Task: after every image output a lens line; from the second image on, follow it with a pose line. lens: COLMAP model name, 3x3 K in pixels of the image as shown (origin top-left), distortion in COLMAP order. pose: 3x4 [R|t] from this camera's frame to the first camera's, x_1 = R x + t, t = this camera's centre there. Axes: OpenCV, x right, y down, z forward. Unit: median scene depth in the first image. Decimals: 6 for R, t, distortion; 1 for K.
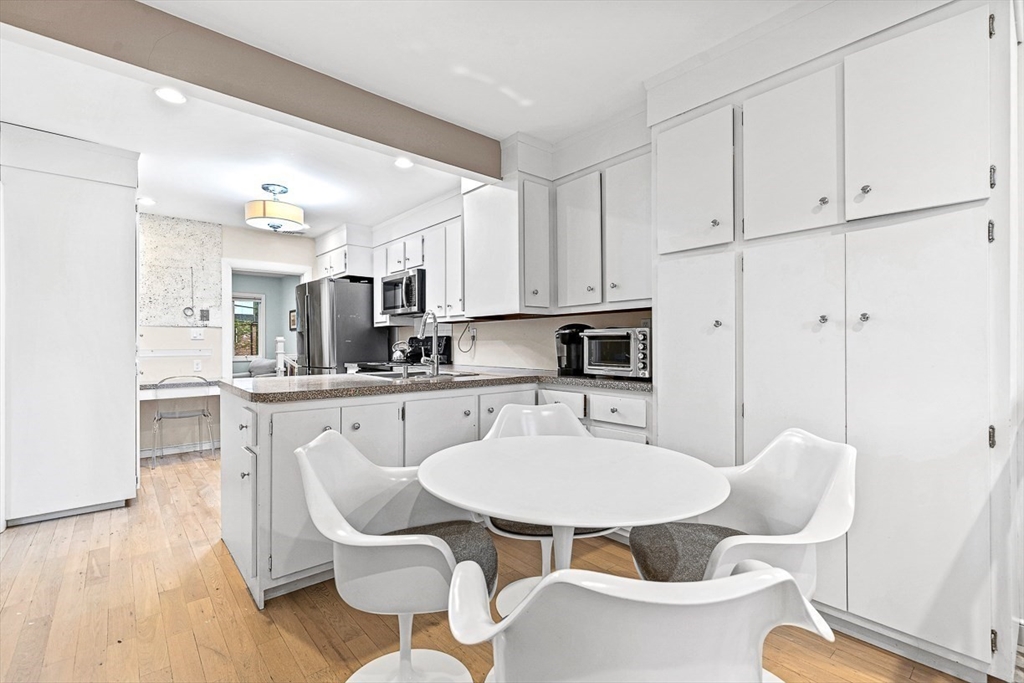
lens RADIAL K [[460.2, 0, 512.9], [0, 460.2, 344.6], [0, 0, 1]] dist [-0.001458, 0.000242]
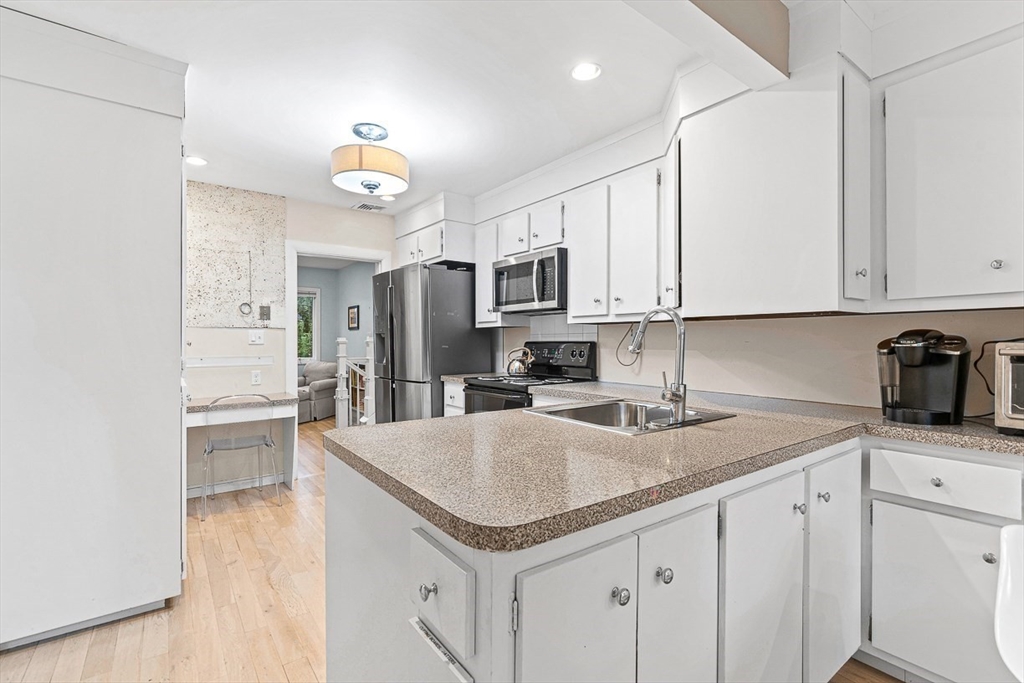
lens RADIAL K [[467.4, 0, 512.0], [0, 467.4, 341.5], [0, 0, 1]] dist [-0.001527, -0.000251]
pose [[0.997444, 0.003222, -0.071386, -0.213120], [-0.003150, 0.999994, 0.001114, -0.019298], [0.071389, -0.000886, 0.997448, 0.260763]]
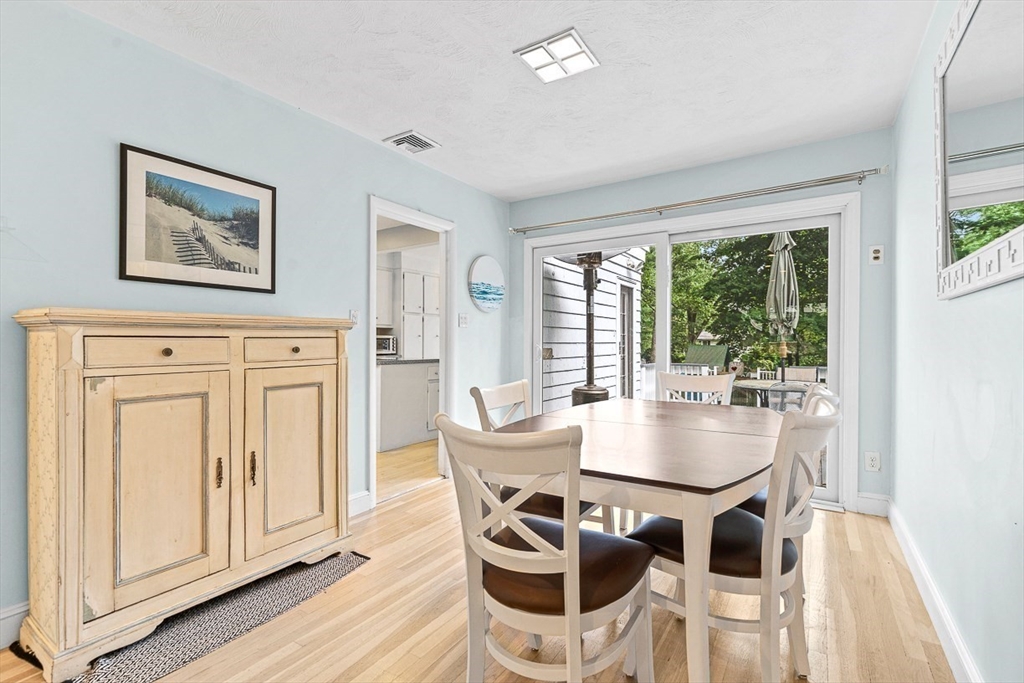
lens RADIAL K [[460.2, 0, 512.9], [0, 460.2, 344.6], [0, 0, 1]] dist [-0.001458, 0.000242]
pose [[-0.278899, -0.004407, 0.960310, -1.407619], [-0.002894, 0.999989, 0.003749, 0.004883], [-0.960316, -0.001734, -0.278909, 0.581230]]
